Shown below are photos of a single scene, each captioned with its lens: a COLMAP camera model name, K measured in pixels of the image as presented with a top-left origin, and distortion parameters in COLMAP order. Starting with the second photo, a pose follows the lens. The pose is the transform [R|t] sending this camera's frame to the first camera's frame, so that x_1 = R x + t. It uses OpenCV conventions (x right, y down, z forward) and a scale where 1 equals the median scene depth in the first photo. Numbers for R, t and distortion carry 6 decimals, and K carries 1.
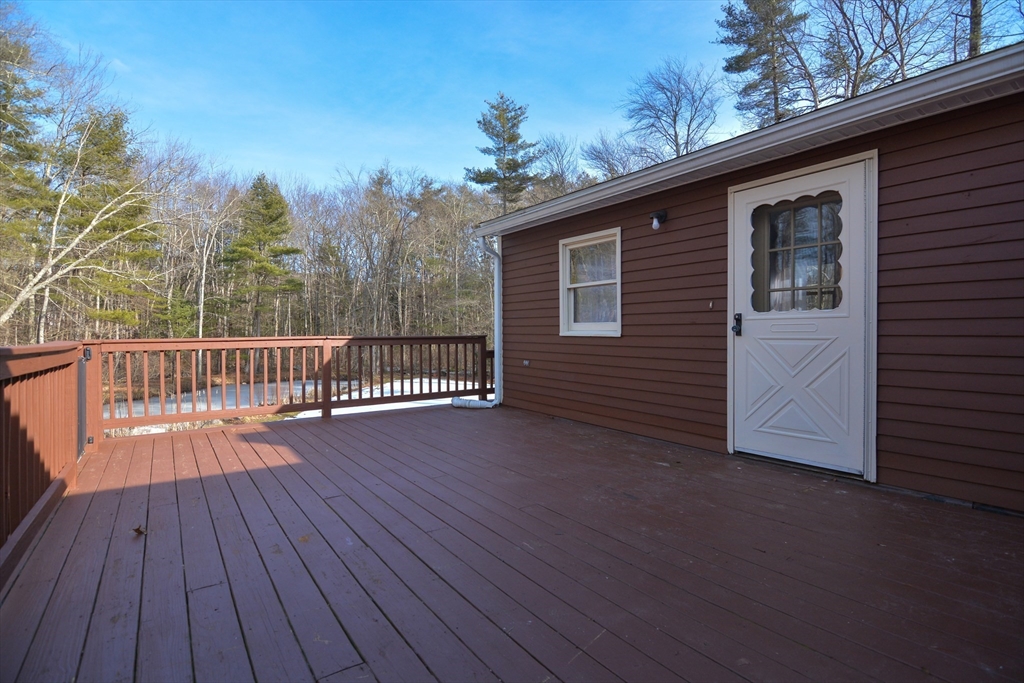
lens RADIAL K [[504.5, 0, 513.7], [0, 504.5, 336.1], [0, 0, 1]] dist [0.000980, 0.000248]
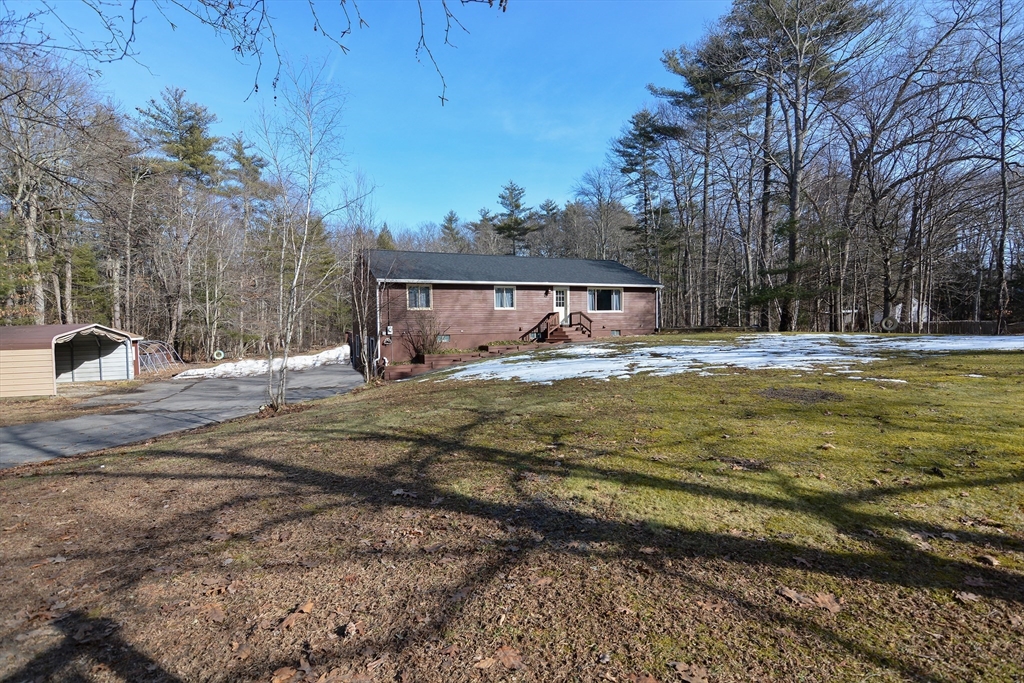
lens RADIAL K [[504.5, 0, 513.7], [0, 504.5, 336.1], [0, 0, 1]] dist [0.000980, 0.000248]
pose [[0.984811, -0.006355, -0.173515, 0.283733], [0.011291, 0.999559, 0.027479, 0.007215], [0.173263, -0.029021, 0.984448, -0.727227]]
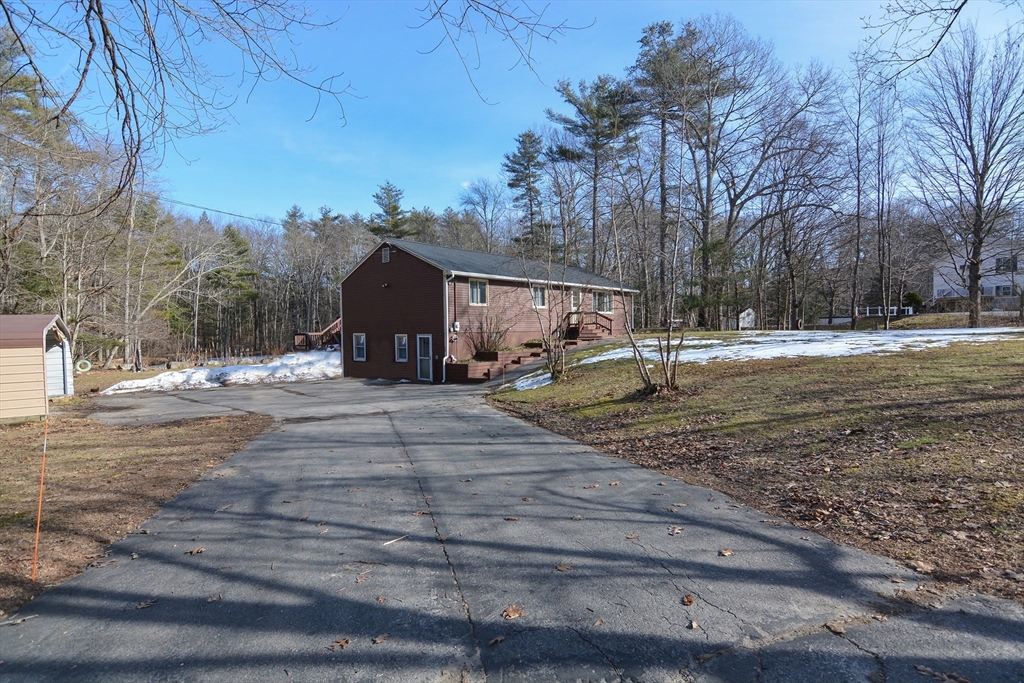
lens RADIAL K [[496.7, 0, 512.0], [0, 496.7, 341.5], [0, 0, 1]] dist [0.012095, -0.000052]
pose [[0.972018, -0.014147, 0.234478, -0.017652], [0.009023, 0.999697, 0.022909, 0.019210], [-0.234731, -0.020153, 0.971851, -0.716978]]
